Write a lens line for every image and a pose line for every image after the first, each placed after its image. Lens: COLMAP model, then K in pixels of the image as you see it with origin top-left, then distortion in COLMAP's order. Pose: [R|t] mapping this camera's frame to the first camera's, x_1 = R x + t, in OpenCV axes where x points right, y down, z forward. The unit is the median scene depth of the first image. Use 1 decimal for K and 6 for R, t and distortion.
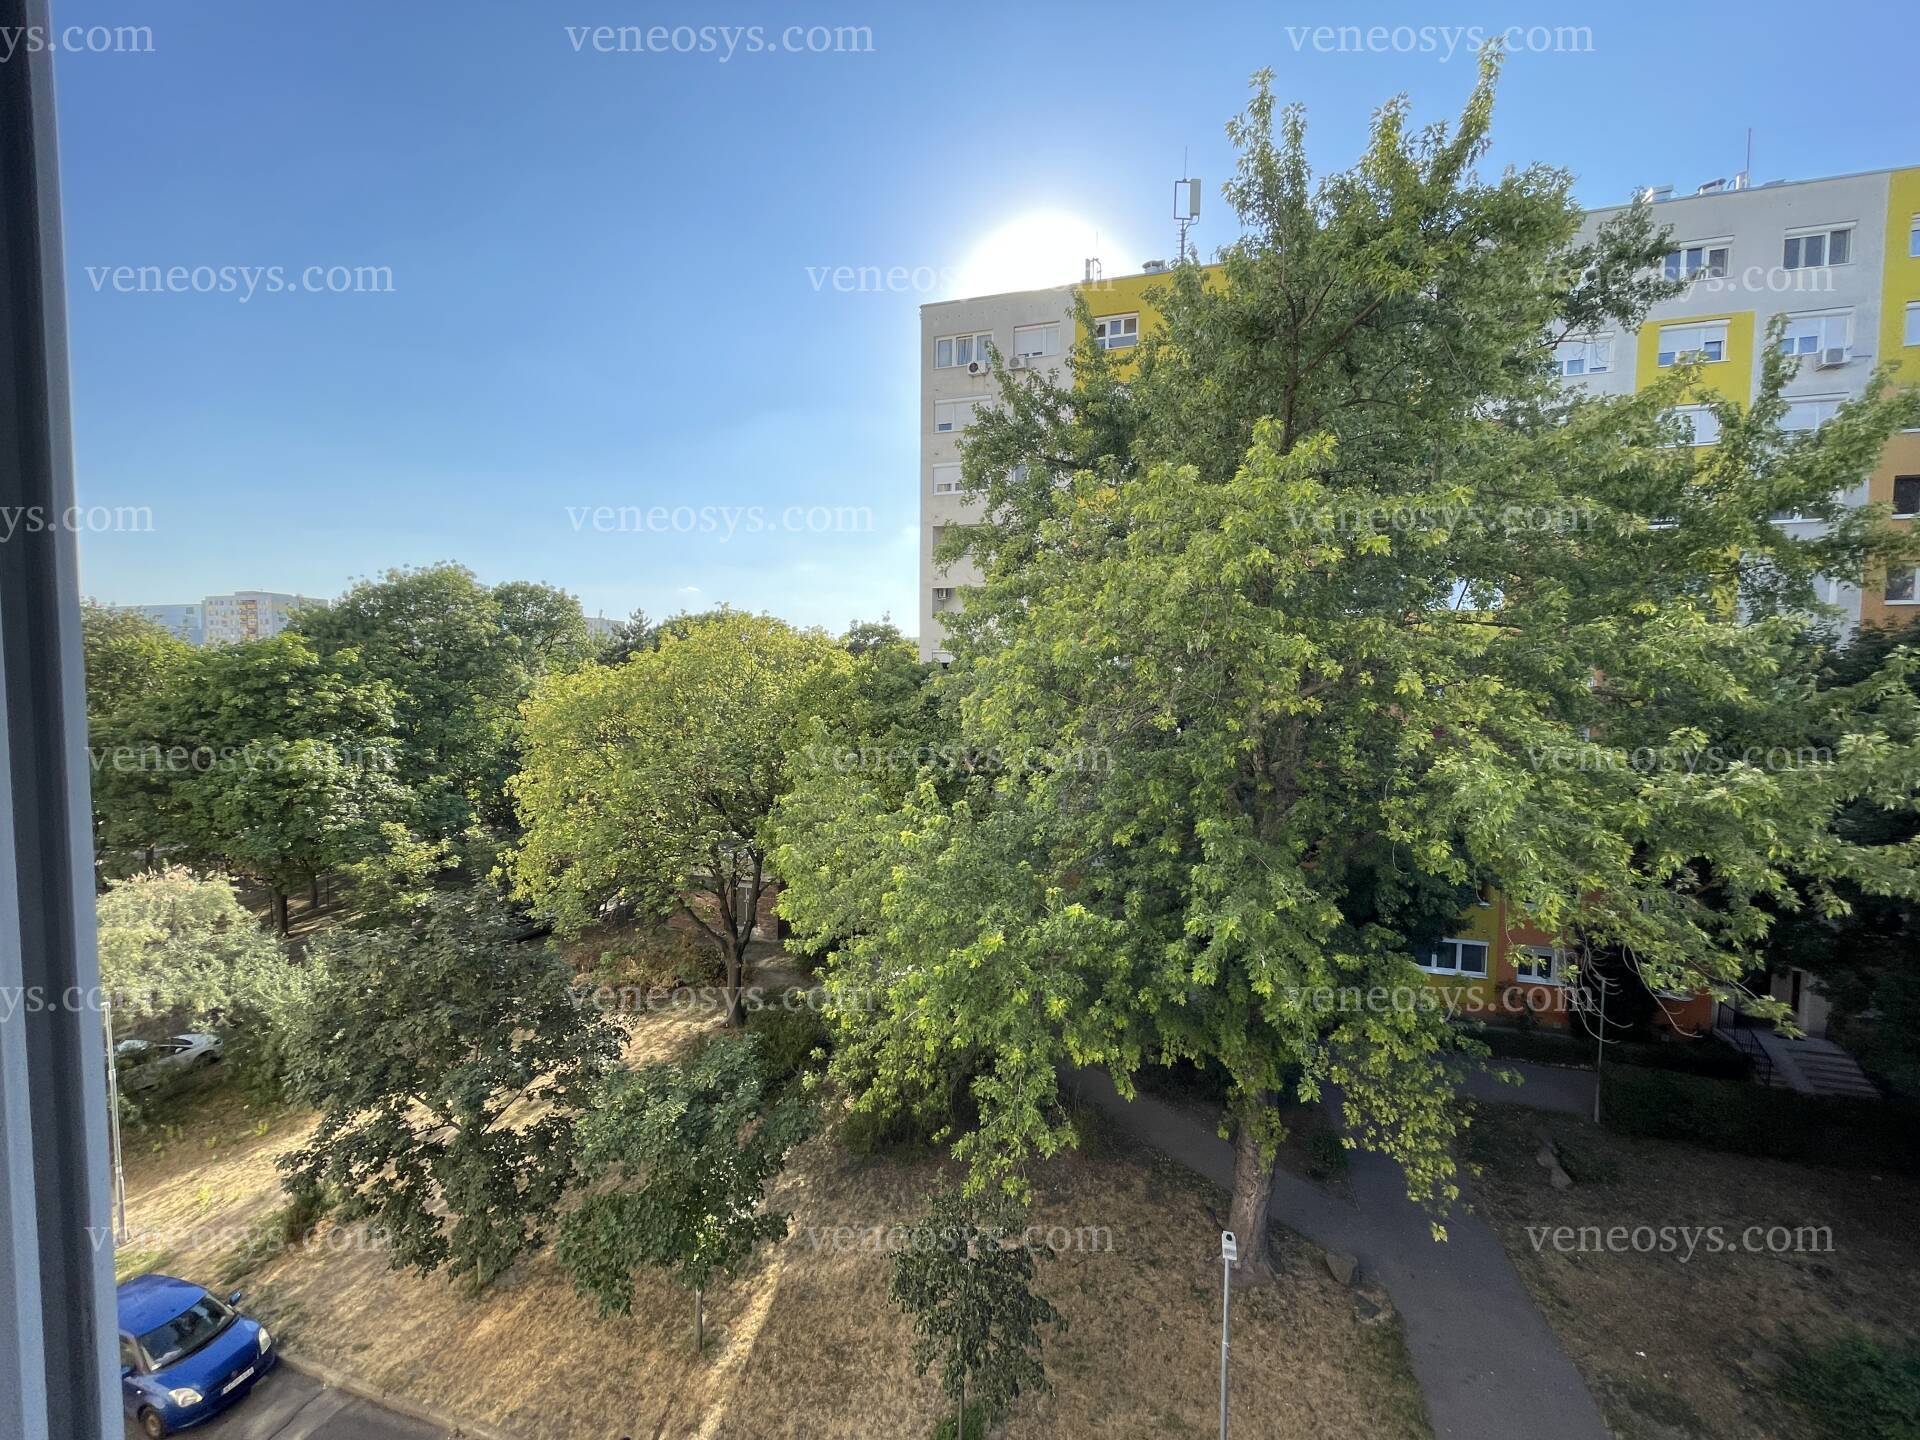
lens RADIAL K [[776.9, 0, 955.6], [0, 776.9, 719.6], [0, 0, 1]] dist [0.003089, 0.000039]
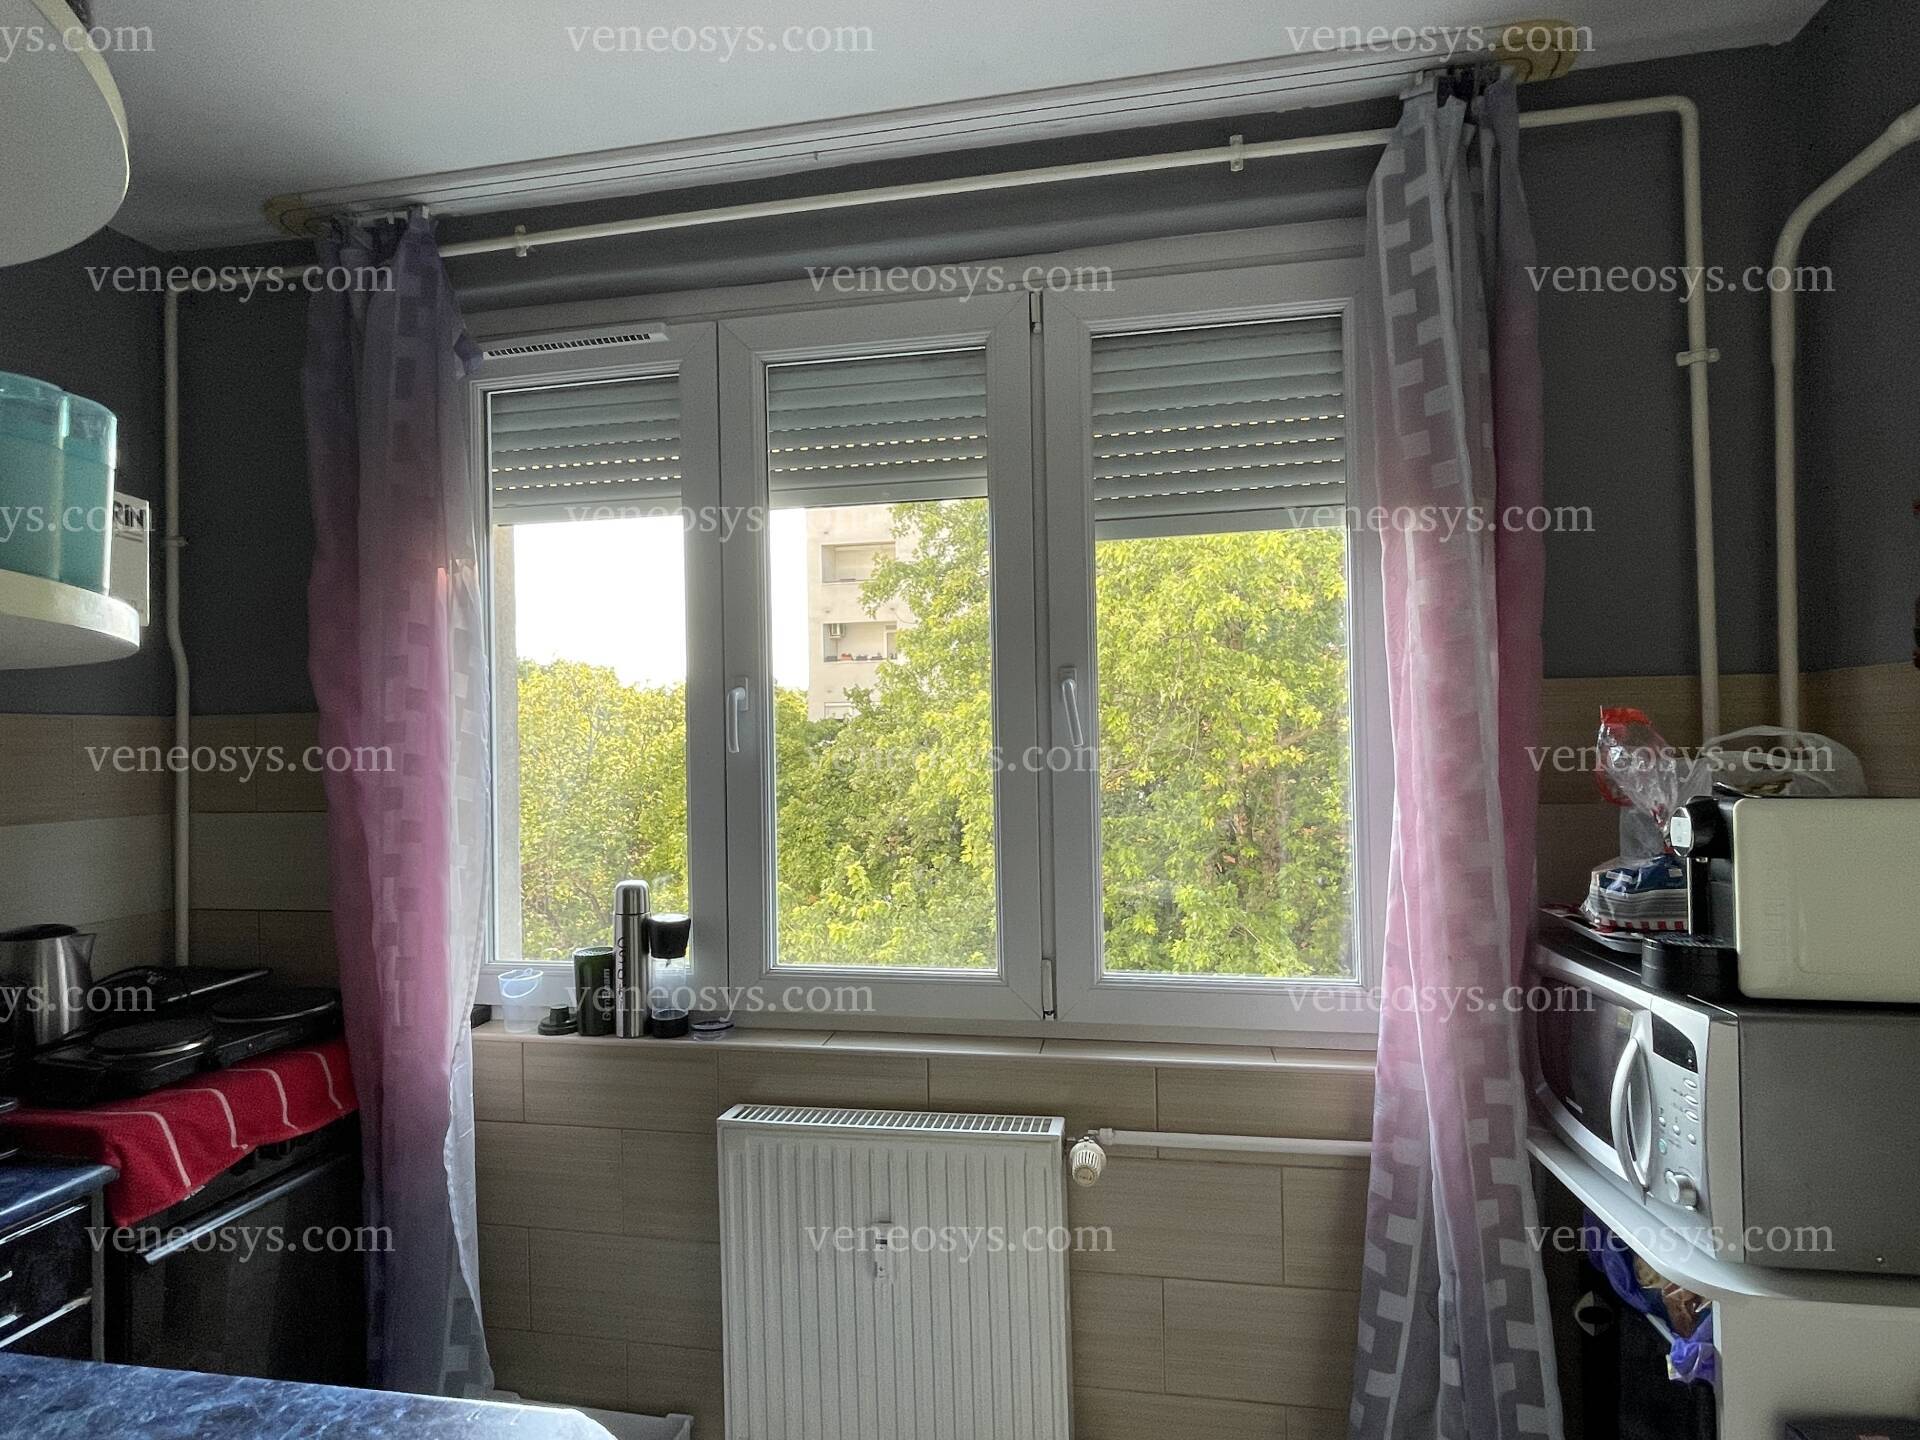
lens RADIAL K [[1038.9, 0, 962.4], [0, 1038.9, 728.7], [0, 0, 1]] dist [-0.000881, -0.000322]
pose [[0.992985, -0.026939, 0.115134, -0.063877], [0.034010, 0.997625, -0.059893, 0.009334], [-0.113247, 0.063389, 0.991543, -0.160282]]
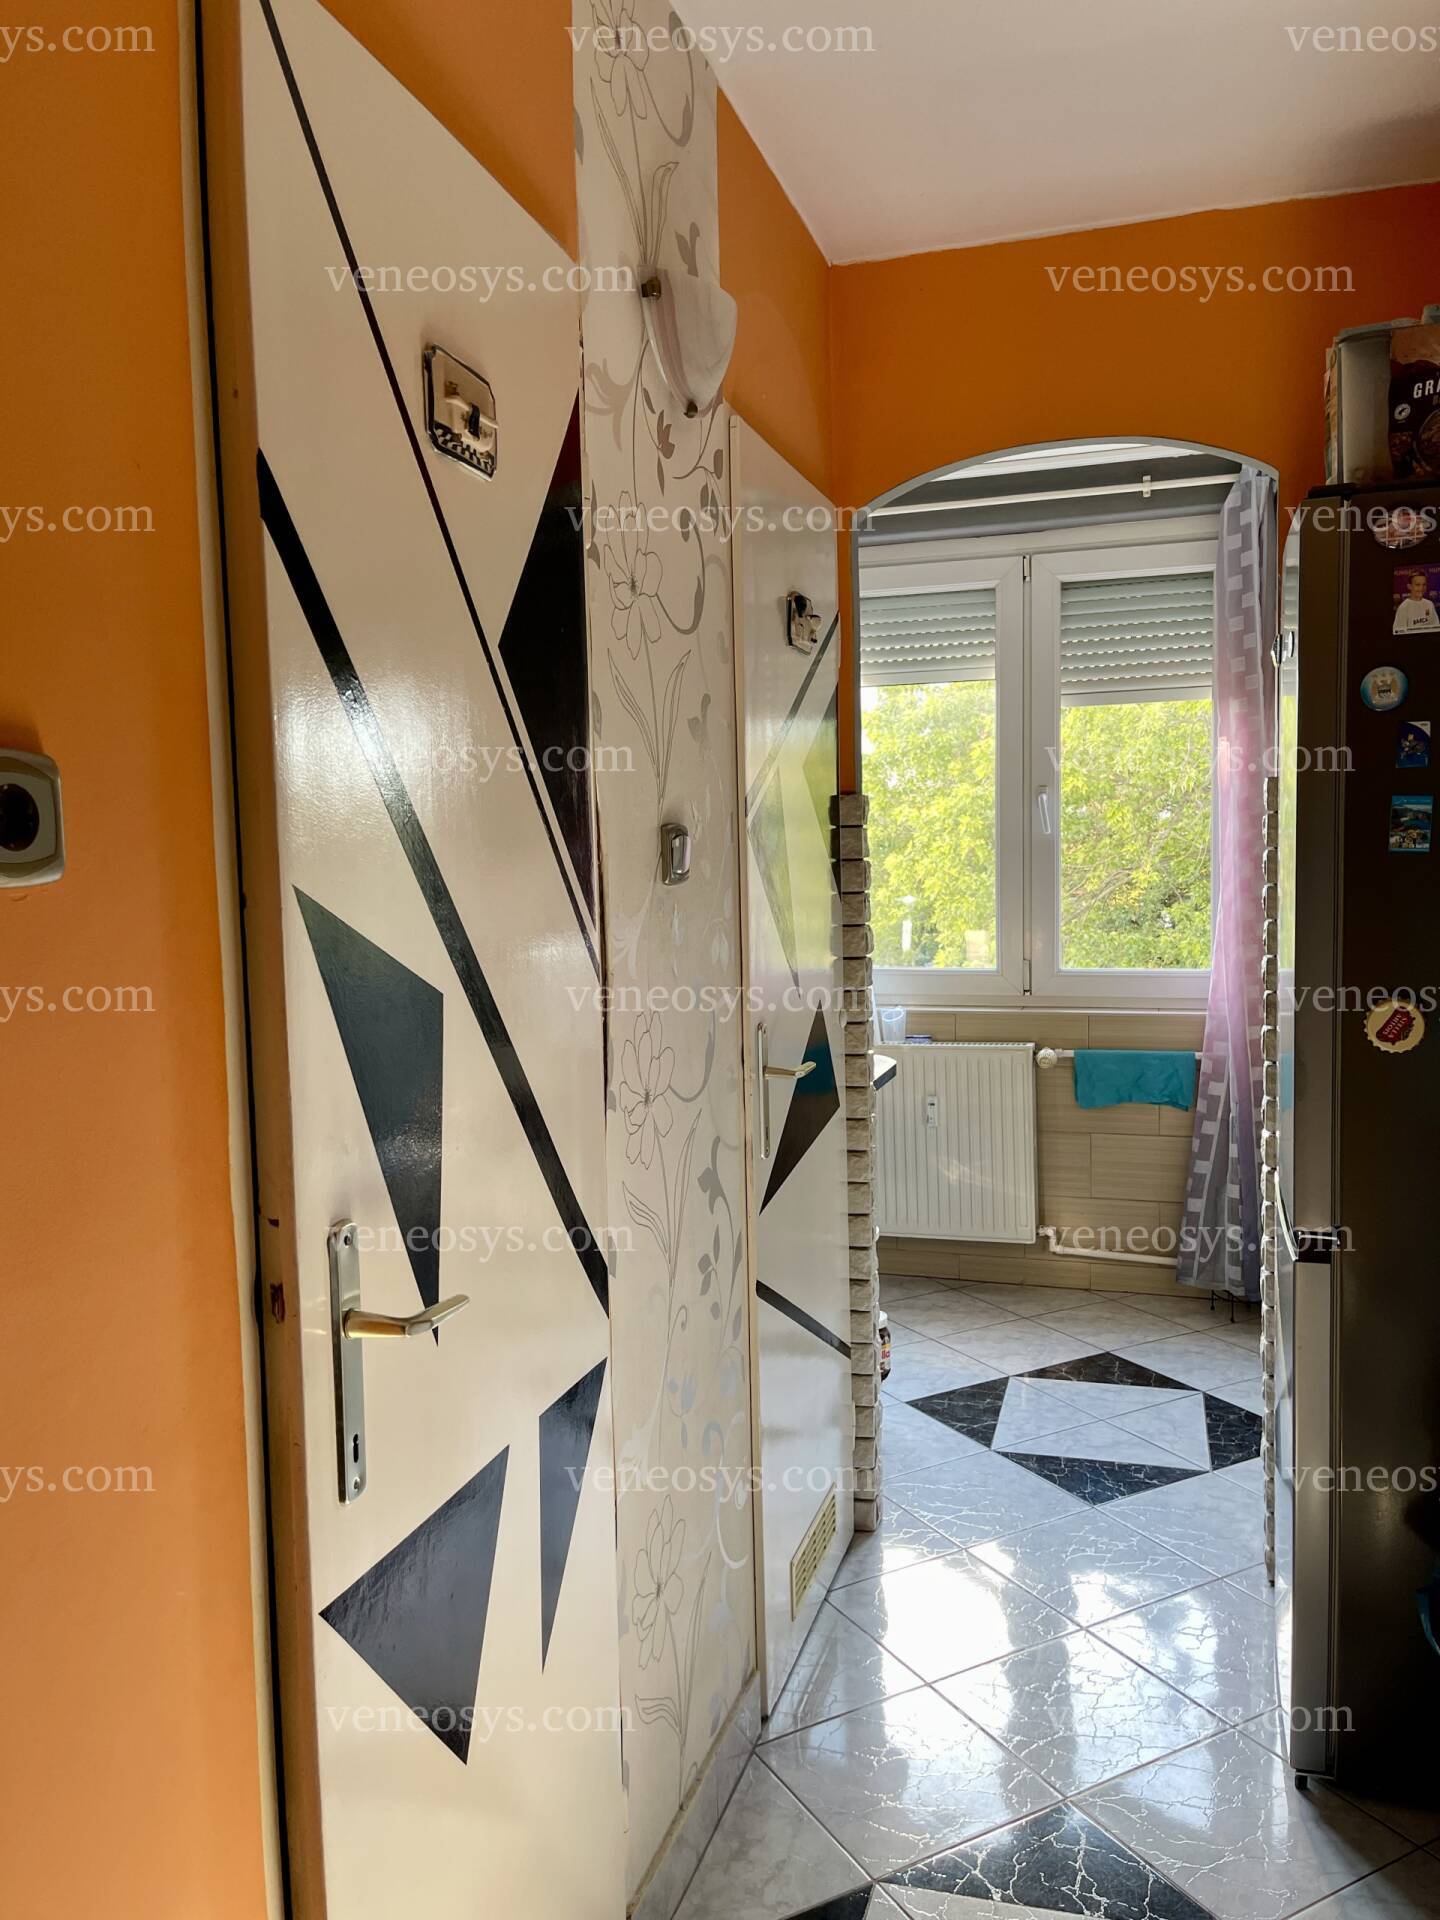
lens RADIAL K [[1413.3, 0, 711.3], [0, 1413.3, 960.0], [0, 0, 1]] dist [0.009975, -0.001835]
pose [[0.999021, -0.028585, -0.033776, -0.106685], [0.029558, 0.999152, 0.028679, 0.023857], [0.032927, -0.029650, 0.999018, -0.390918]]
